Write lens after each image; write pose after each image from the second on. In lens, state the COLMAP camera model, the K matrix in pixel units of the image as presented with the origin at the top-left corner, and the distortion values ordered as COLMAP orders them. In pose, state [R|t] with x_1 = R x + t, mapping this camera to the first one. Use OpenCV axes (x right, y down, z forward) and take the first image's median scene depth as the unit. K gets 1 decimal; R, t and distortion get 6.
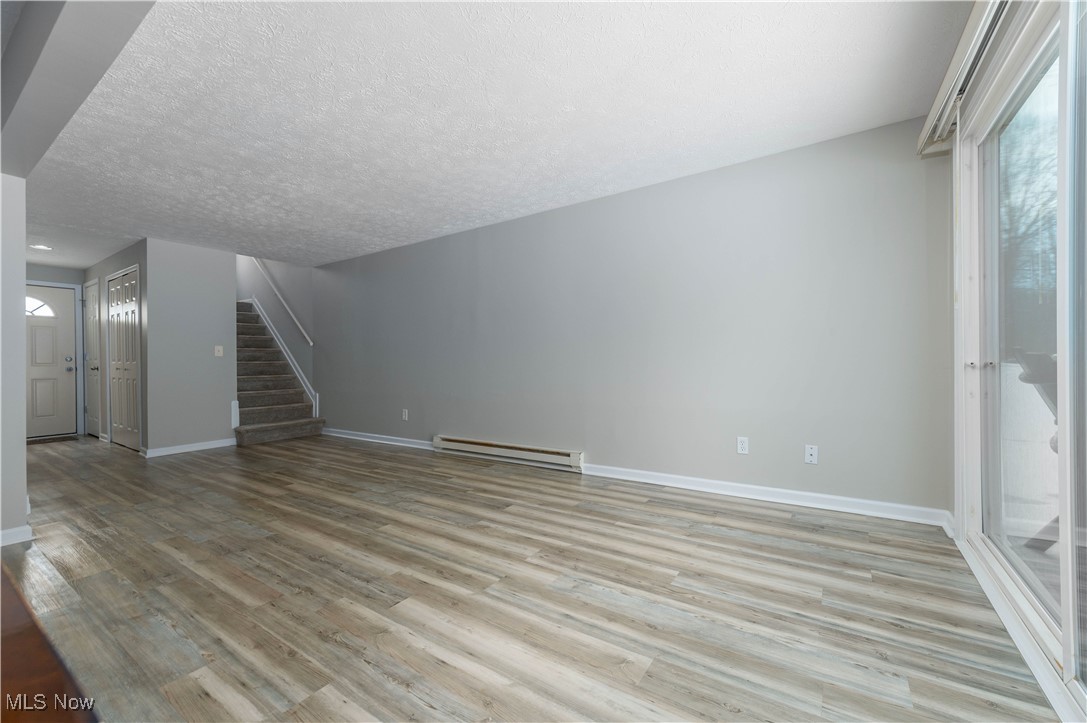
lens RADIAL K [[426.6, 0, 559.5], [0, 426.6, 361.7], [0, 0, 1]] dist [0.010330, -0.000690]
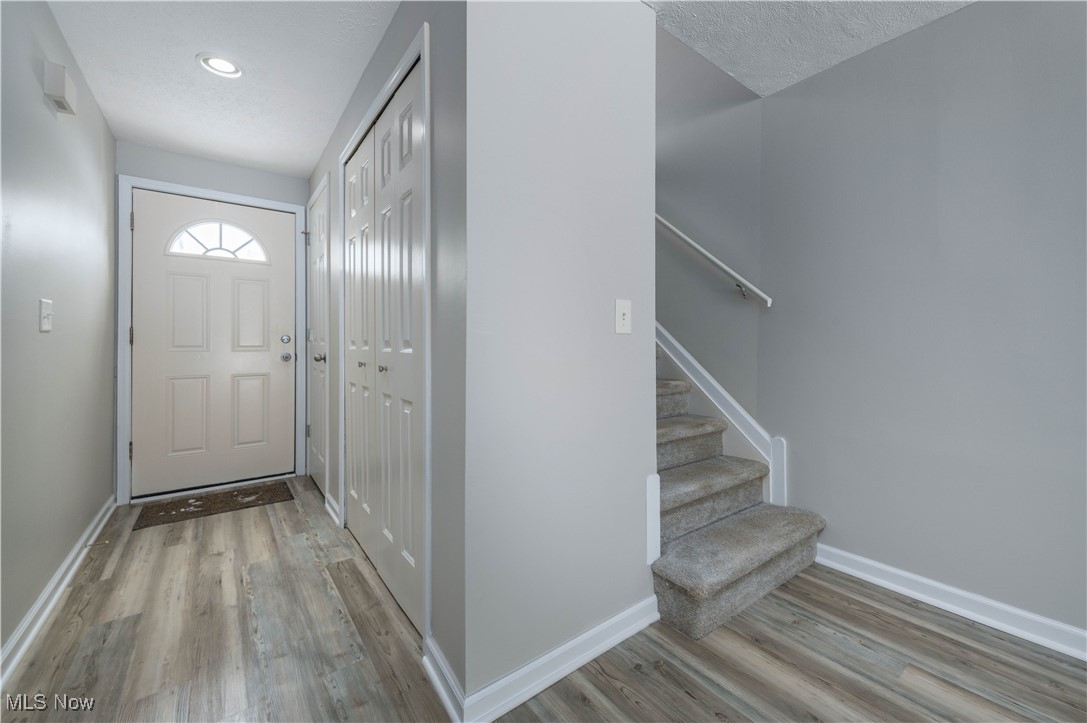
lens RADIAL K [[431.2, 0, 557.7], [0, 431.2, 351.6], [0, 0, 1]] dist [0.017554, -0.005874]
pose [[0.944819, 0.018840, -0.327050, -0.629200], [-0.015528, 0.999798, 0.012737, -0.002386], [0.327224, -0.006956, 0.944921, 0.592367]]
